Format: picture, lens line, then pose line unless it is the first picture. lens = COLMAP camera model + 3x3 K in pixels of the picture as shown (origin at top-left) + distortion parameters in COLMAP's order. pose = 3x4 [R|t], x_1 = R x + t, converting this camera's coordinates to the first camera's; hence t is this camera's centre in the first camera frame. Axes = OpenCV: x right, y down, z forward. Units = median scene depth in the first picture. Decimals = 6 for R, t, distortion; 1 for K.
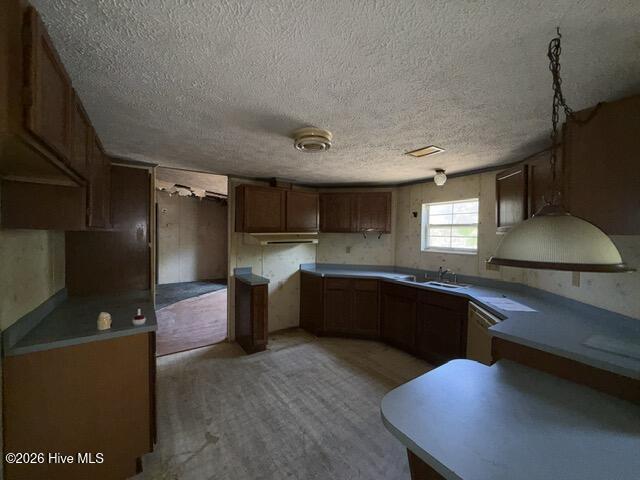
lens RADIAL K [[254.8, 0, 320.0], [0, 254.8, 240.0], [0, 0, 1]] dist [0.008612, -0.000158]
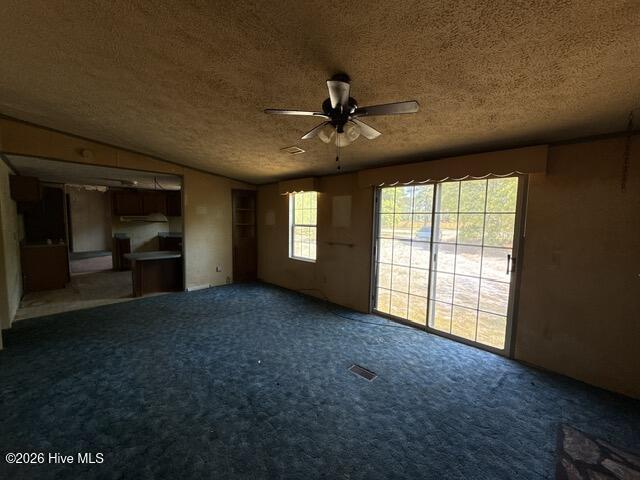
lens RADIAL K [[254.8, 0, 320.0], [0, 254.8, 240.0], [0, 0, 1]] dist [0.008612, -0.000158]
pose [[0.981553, -0.017538, 0.190384, 0.750342], [0.005035, 0.997810, 0.065955, 0.031350], [-0.191124, -0.063779, 0.979492, -1.116000]]
